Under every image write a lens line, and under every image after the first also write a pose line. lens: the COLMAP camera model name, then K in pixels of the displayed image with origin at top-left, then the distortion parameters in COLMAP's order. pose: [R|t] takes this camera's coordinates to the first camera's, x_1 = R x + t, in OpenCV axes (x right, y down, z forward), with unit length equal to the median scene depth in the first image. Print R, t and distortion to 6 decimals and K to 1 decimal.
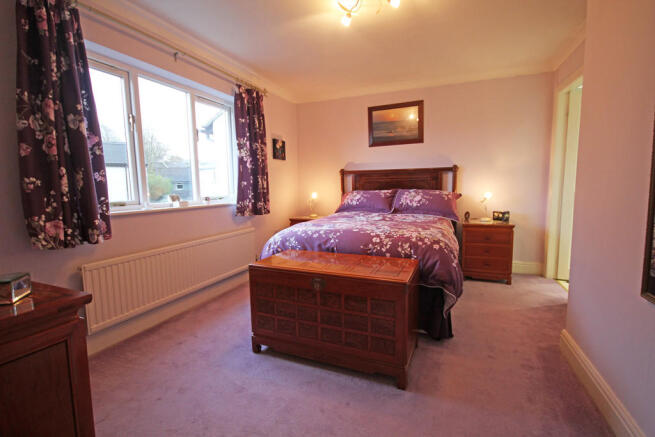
lens RADIAL K [[298.8, 0, 328.7], [0, 298.8, 217.9], [0, 0, 1]] dist [-0.000256, 0.000028]
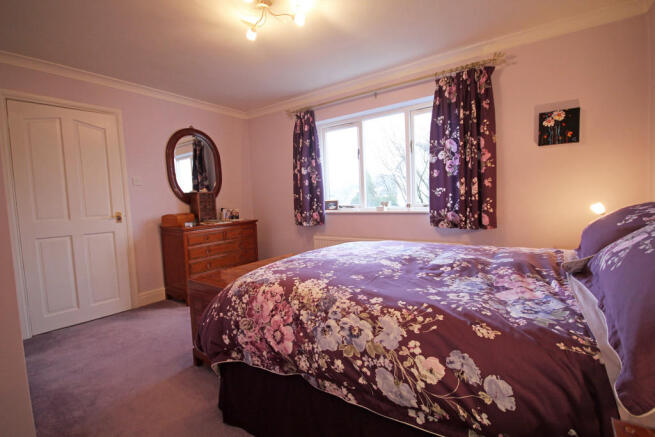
lens RADIAL K [[298.8, 0, 329.4], [0, 298.8, 214.4], [0, 0, 1]] dist [-0.000256, 0.000028]
pose [[-0.233909, 0.092992, -0.967801, 0.493339], [-0.055635, 0.992504, 0.108812, -0.092553], [0.970665, 0.079296, -0.226982, 0.675807]]
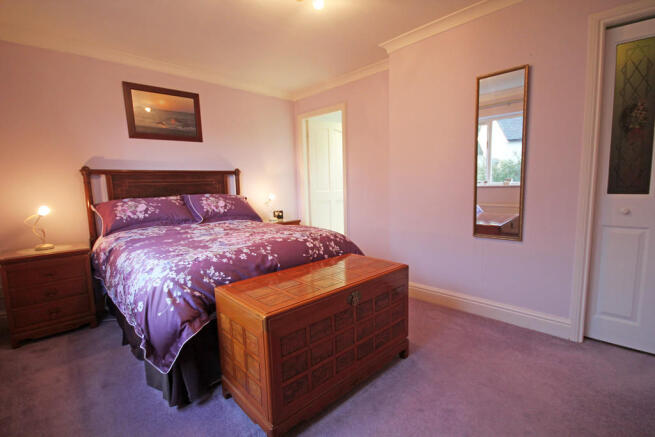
lens RADIAL K [[298.8, 0, 327.1], [0, 298.8, 220.1], [0, 0, 1]] dist [-0.000256, 0.000028]
pose [[0.406996, -0.105926, 0.907267, -0.423654], [0.121030, 0.990749, 0.061379, -0.034257], [-0.905376, 0.084825, 0.416052, 0.352866]]
